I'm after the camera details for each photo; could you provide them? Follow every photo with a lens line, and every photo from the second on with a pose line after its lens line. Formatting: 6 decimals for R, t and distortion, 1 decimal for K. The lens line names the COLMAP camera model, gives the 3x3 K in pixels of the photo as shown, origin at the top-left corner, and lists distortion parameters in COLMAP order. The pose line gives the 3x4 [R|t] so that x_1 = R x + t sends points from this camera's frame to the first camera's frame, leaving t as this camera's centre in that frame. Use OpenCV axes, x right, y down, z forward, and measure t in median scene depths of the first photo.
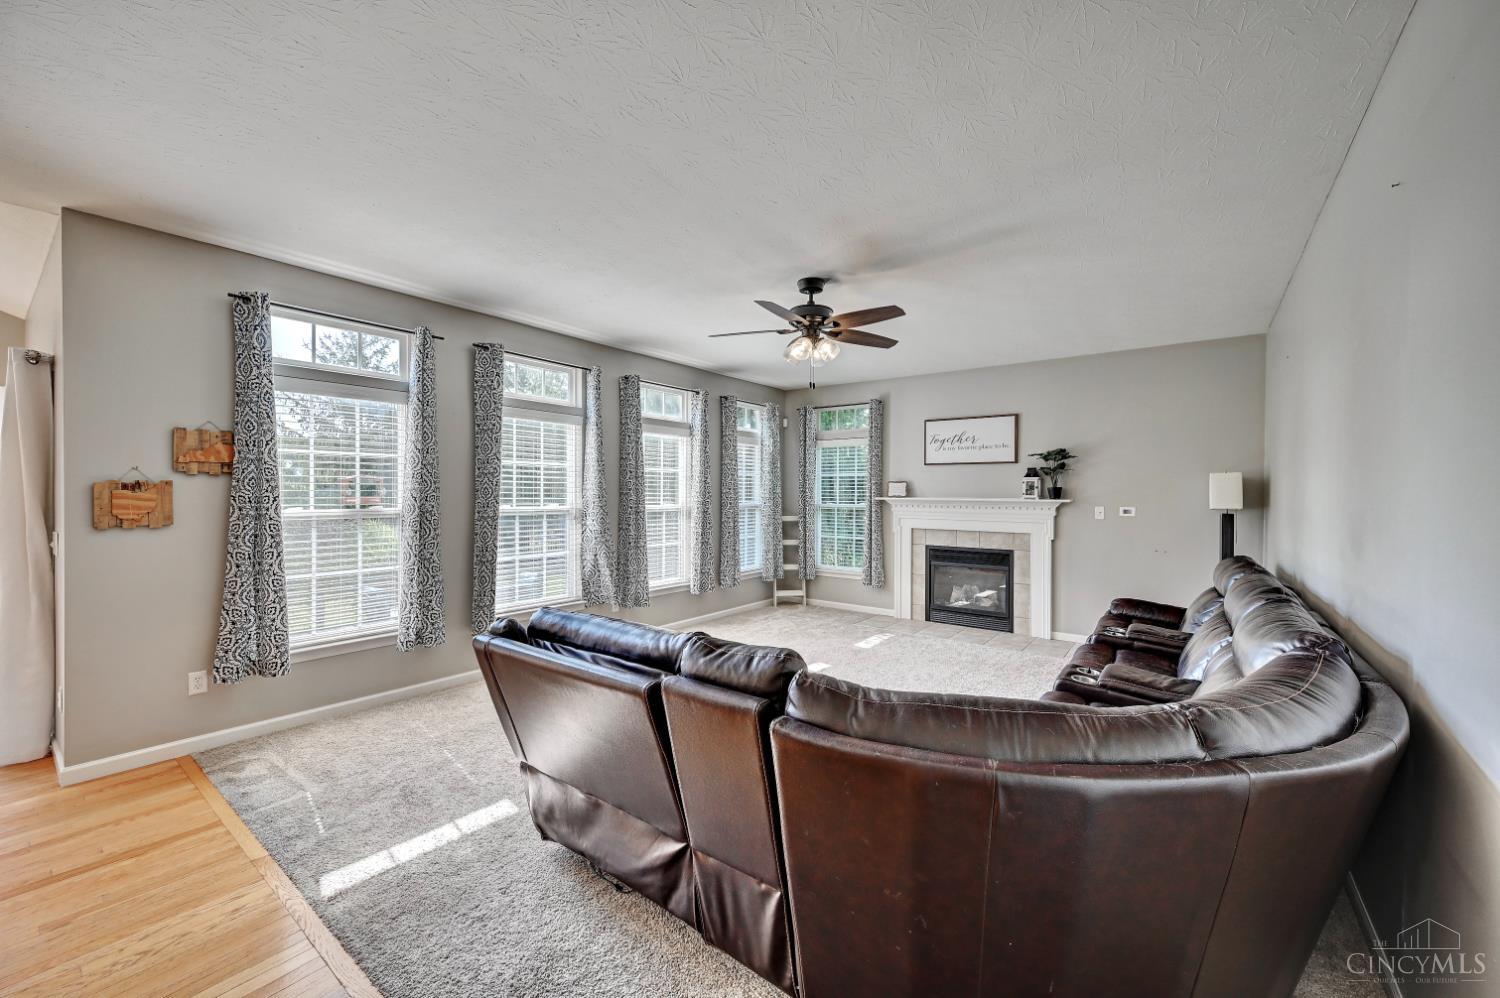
lens RADIAL K [[586.1, 0, 753.0], [0, 586.1, 495.8], [0, 0, 1]] dist [0.002147, 0.000035]
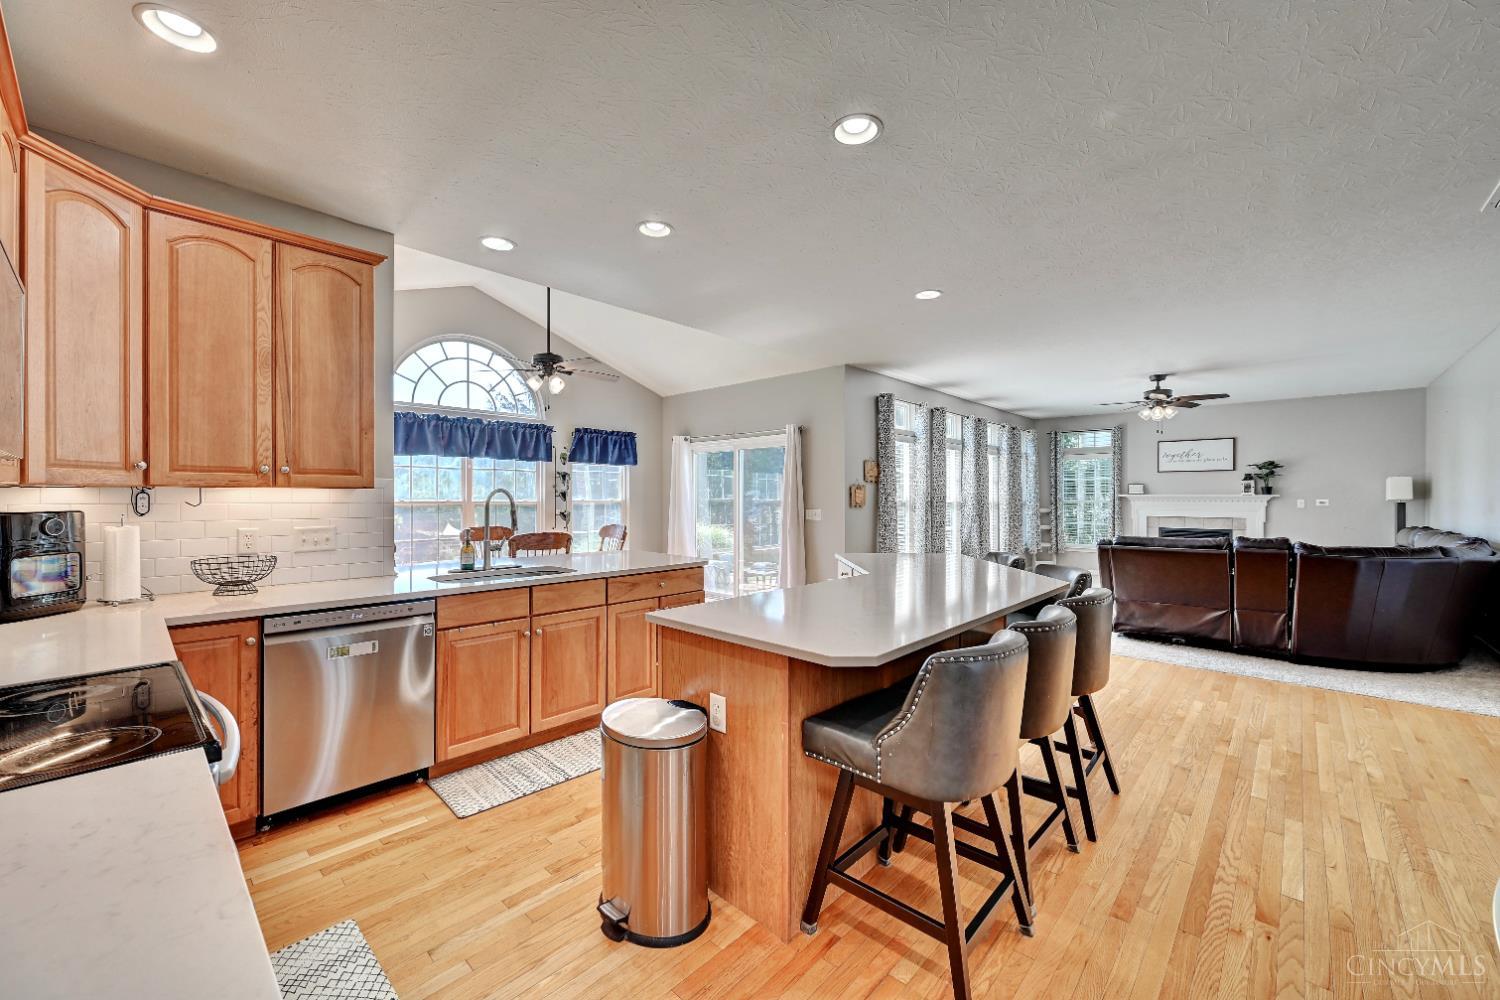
lens RADIAL K [[585.2, 0, 750.7], [0, 585.2, 498.1], [0, 0, 1]] dist [0.000018, 0.000190]
pose [[0.994344, -0.003888, -0.106133, -0.630956], [0.003709, 0.999991, -0.001888, 0.011941], [0.106139, 0.001484, 0.994350, -0.622133]]
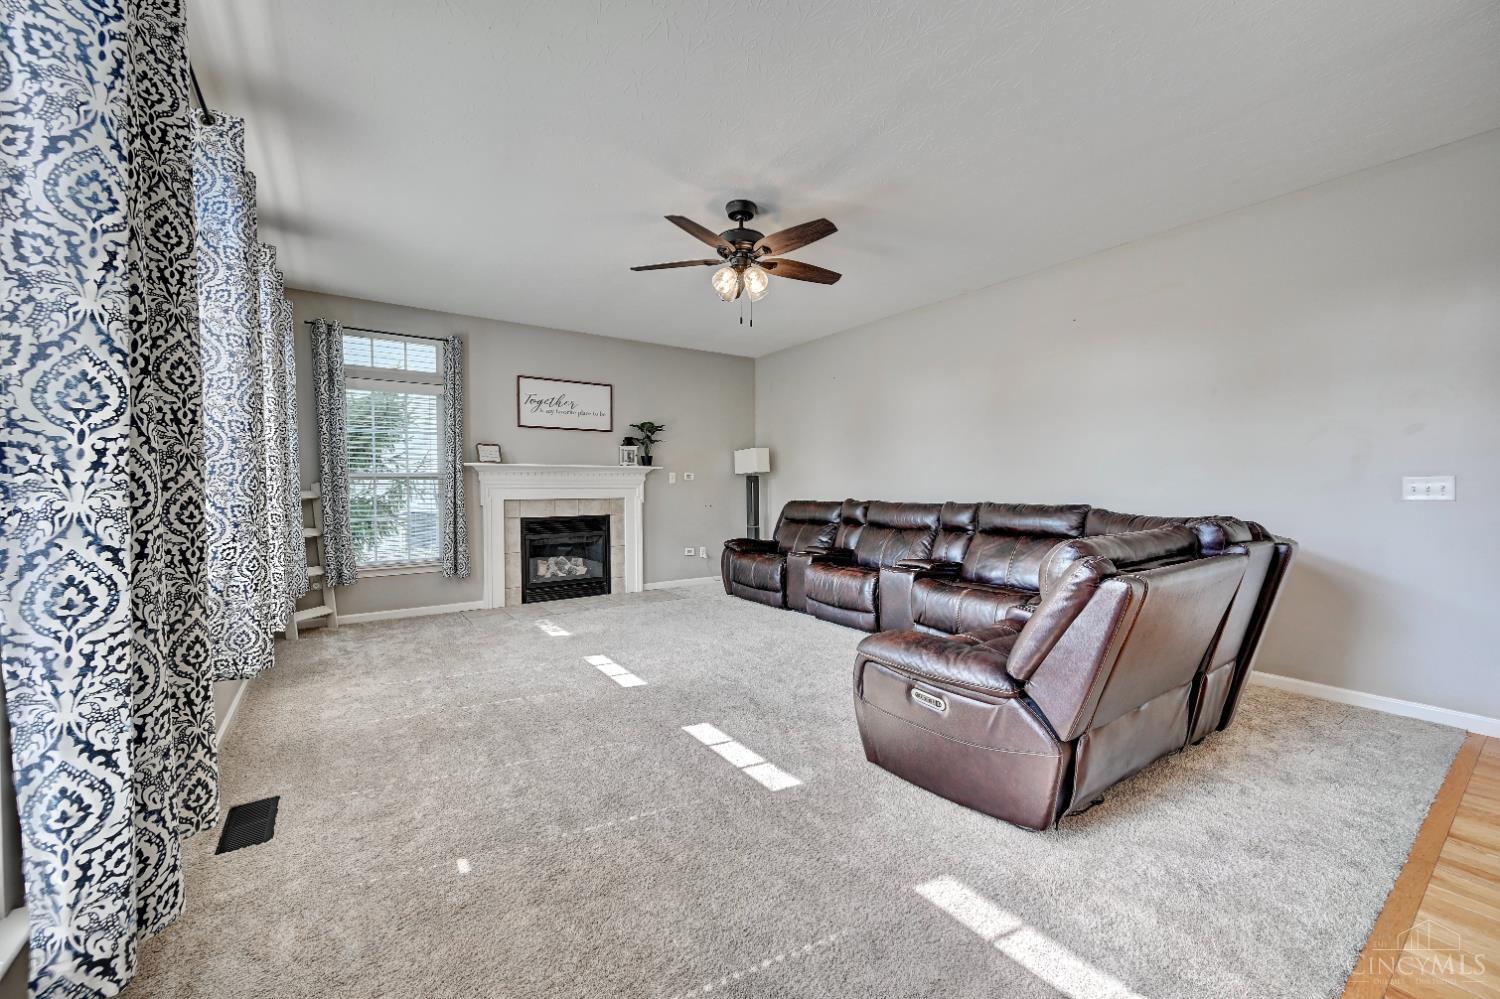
lens RADIAL K [[585.2, 0, 749.4], [0, 585.2, 496.5], [0, 0, 1]] dist [0.000018, 0.000190]
pose [[0.304184, -0.025293, 0.952278, -0.493732], [0.011233, 0.999673, 0.022963, 0.040024], [-0.952547, 0.003712, 0.304369, 0.460551]]
